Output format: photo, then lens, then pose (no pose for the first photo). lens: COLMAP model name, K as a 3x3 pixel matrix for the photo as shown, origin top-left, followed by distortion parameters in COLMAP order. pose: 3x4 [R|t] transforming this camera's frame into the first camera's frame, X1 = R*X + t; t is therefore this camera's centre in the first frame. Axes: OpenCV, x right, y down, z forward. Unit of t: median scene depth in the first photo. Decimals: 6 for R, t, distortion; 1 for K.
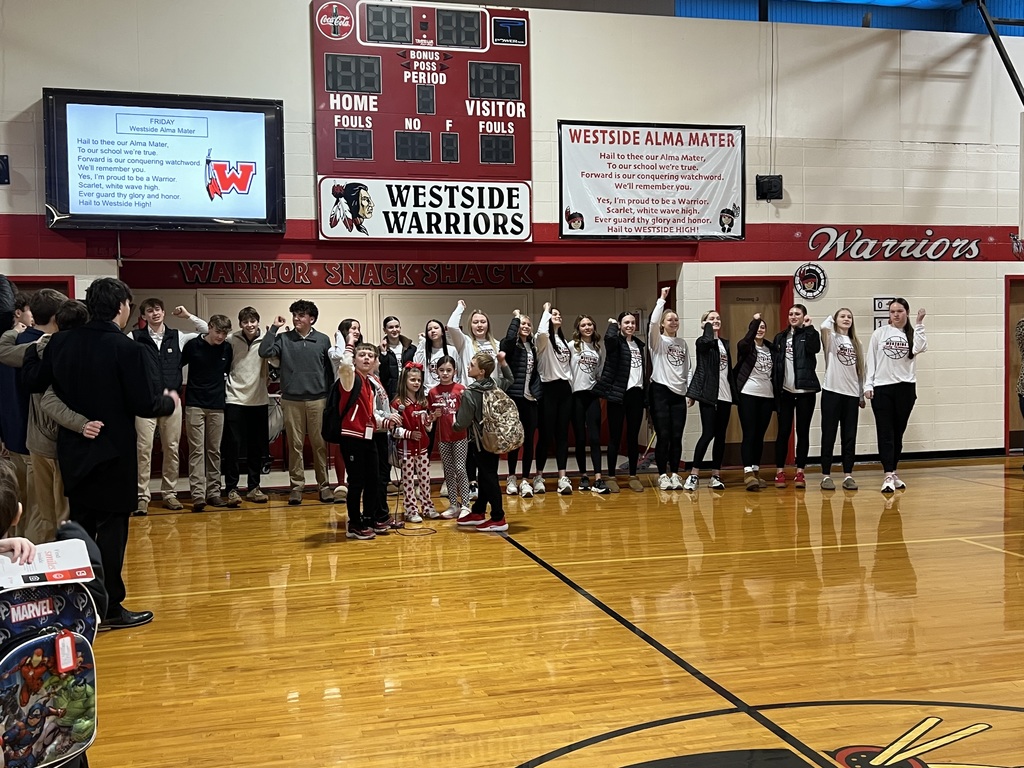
lens RADIAL K [[1184.9, 0, 520.1], [0, 1184.9, 388.2], [0, 0, 1]] dist [0.049388, 0.000000]
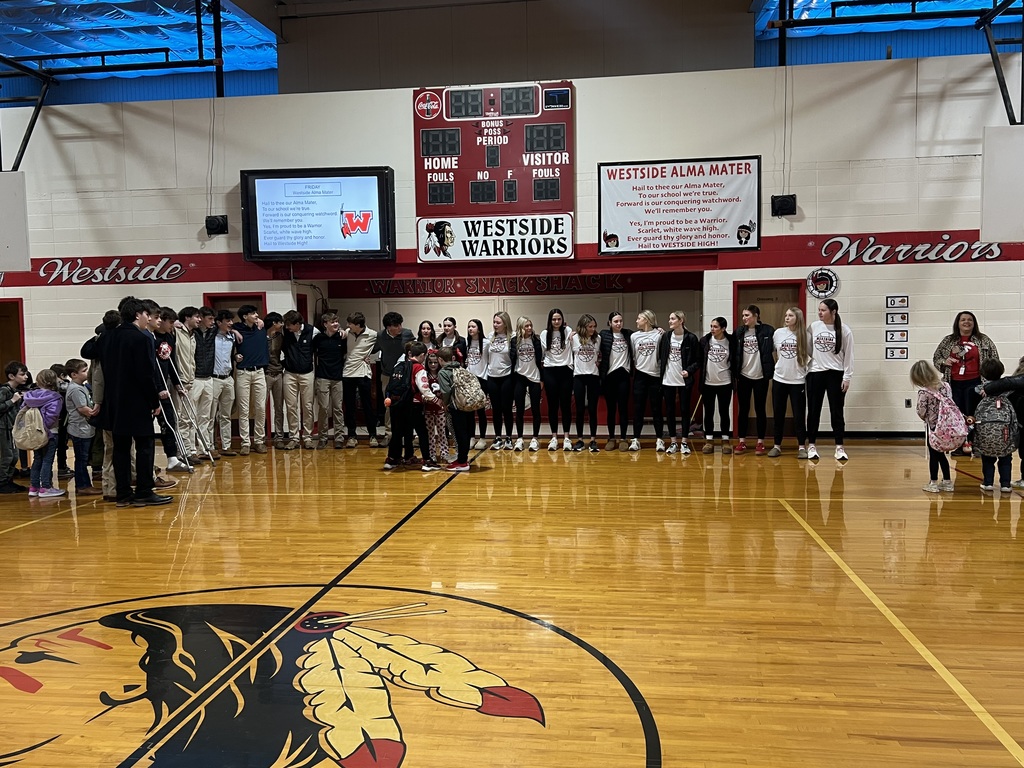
lens RADIAL K [[940.7, 0, 507.4], [0, 940.7, 395.2], [0, 0, 1]] dist [0.054609, -0.059032]
pose [[0.913391, 0.025075, -0.406309, 0.373634], [-0.015525, 0.999521, 0.026784, 0.000792], [0.406786, -0.018157, 0.913343, 0.016195]]
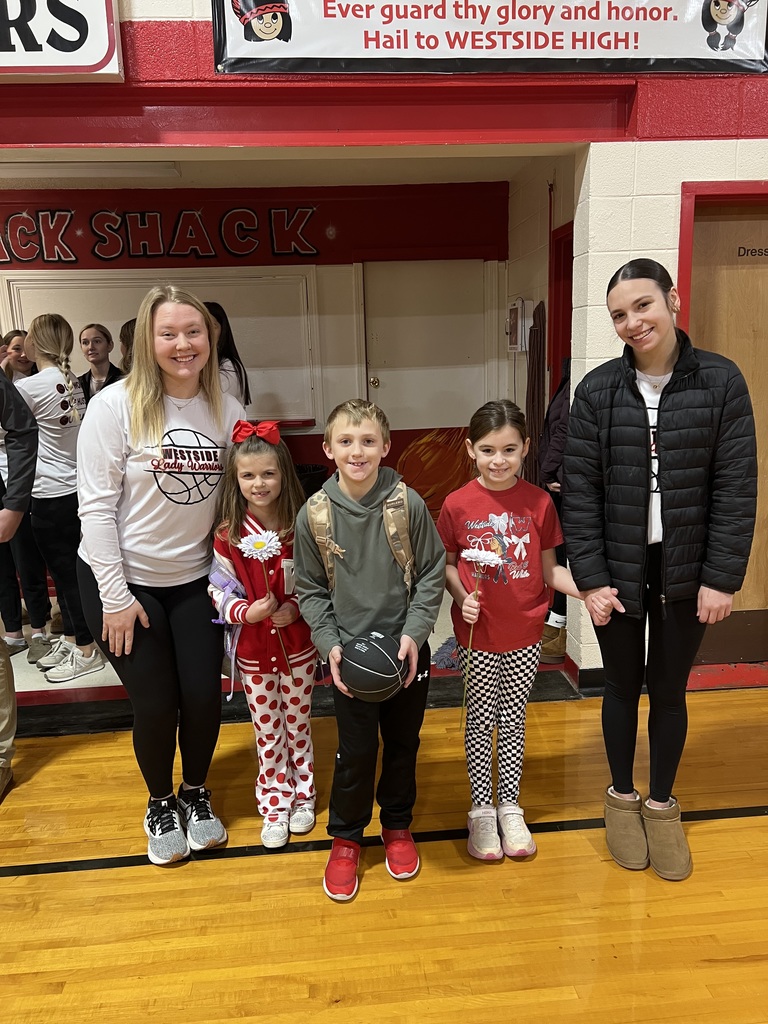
lens RADIAL K [[783.1, 0, 385.2], [0, 783.1, 515.5], [0, 0, 1]] dist [-0.004177, -0.012412]
pose [[0.983323, 0.019268, -0.180843, 0.128274], [0.008253, 0.988620, 0.150205, -0.032213], [0.181680, -0.149193, 0.971974, 0.786753]]
